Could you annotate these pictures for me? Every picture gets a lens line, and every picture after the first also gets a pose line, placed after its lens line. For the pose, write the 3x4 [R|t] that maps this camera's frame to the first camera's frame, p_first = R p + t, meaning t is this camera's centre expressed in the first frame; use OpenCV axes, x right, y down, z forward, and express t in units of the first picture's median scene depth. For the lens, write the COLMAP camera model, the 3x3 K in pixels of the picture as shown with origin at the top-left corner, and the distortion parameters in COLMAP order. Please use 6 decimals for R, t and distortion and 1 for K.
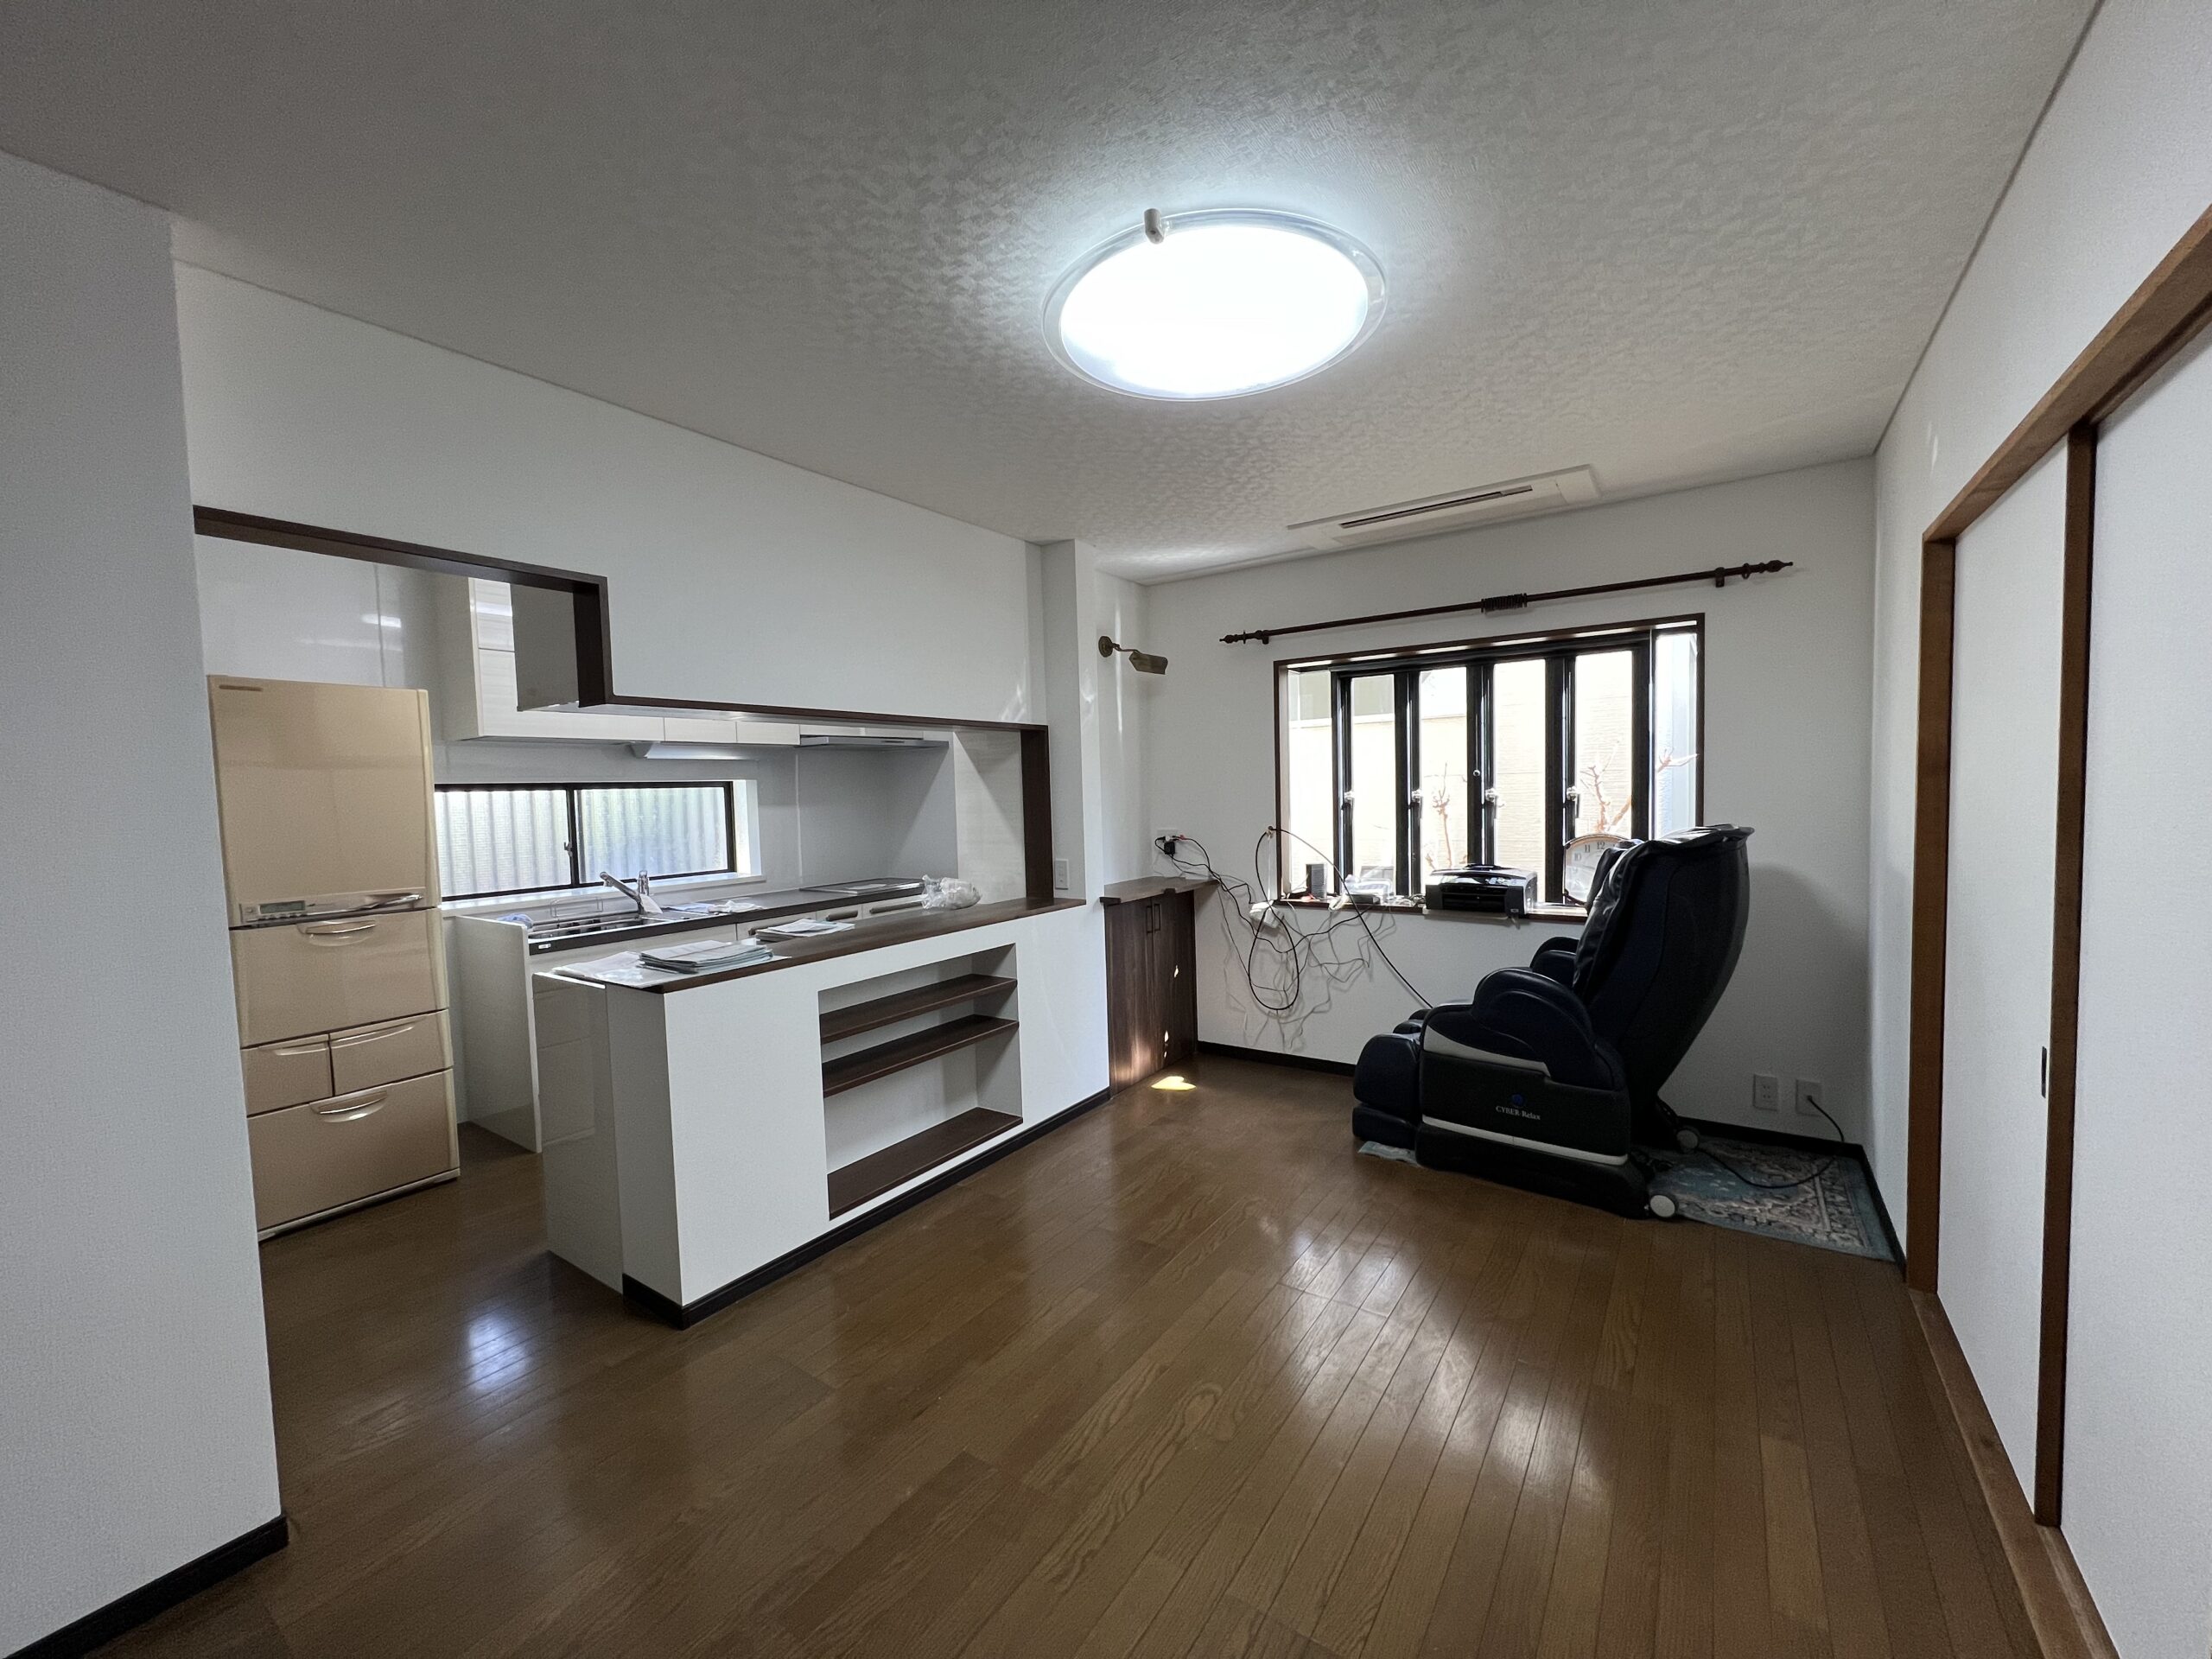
lens RADIAL K [[882.2, 0, 1115.4], [0, 882.2, 833.2], [0, 0, 1]] dist [-0.001411, 0.000213]
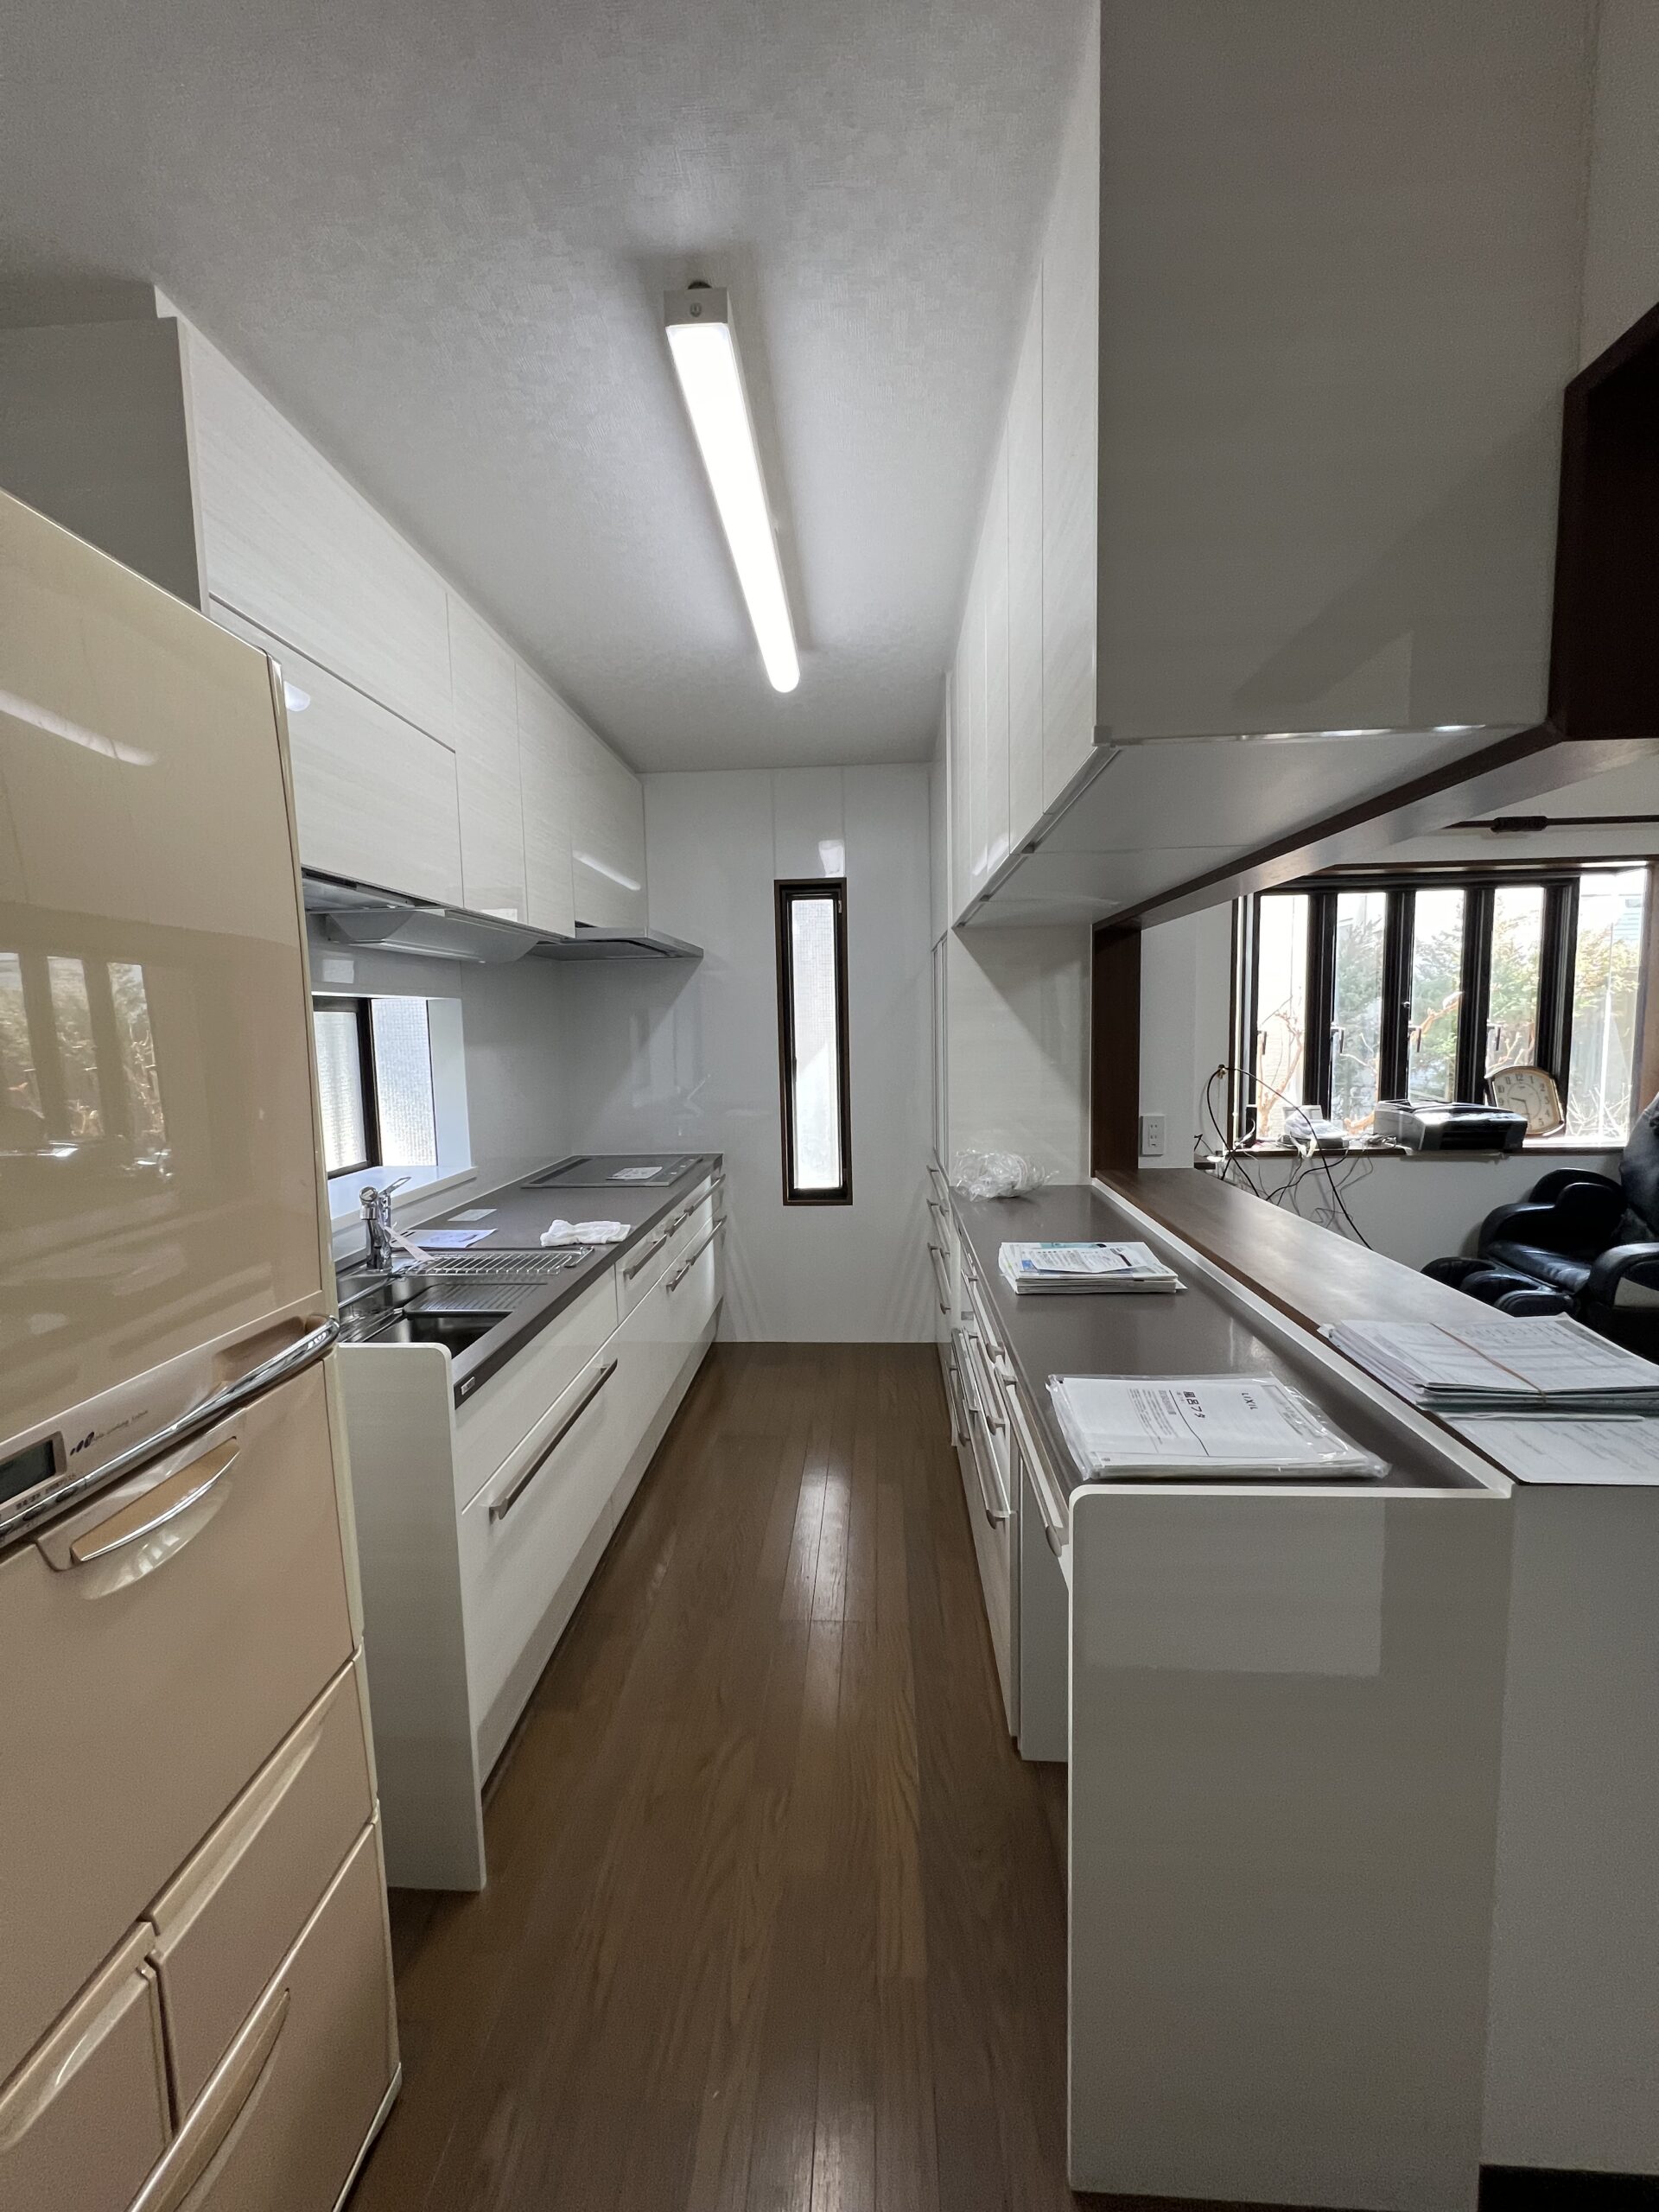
lens RADIAL K [[882.2, 0, 824.5], [0, 882.2, 1110.0], [0, 0, 1]] dist [-0.001411, 0.000213]
pose [[0.856033, -0.043242, 0.515110, -0.643391], [0.022968, 0.998693, 0.045668, -0.012729], [-0.516411, -0.027262, 0.855907, 0.518764]]
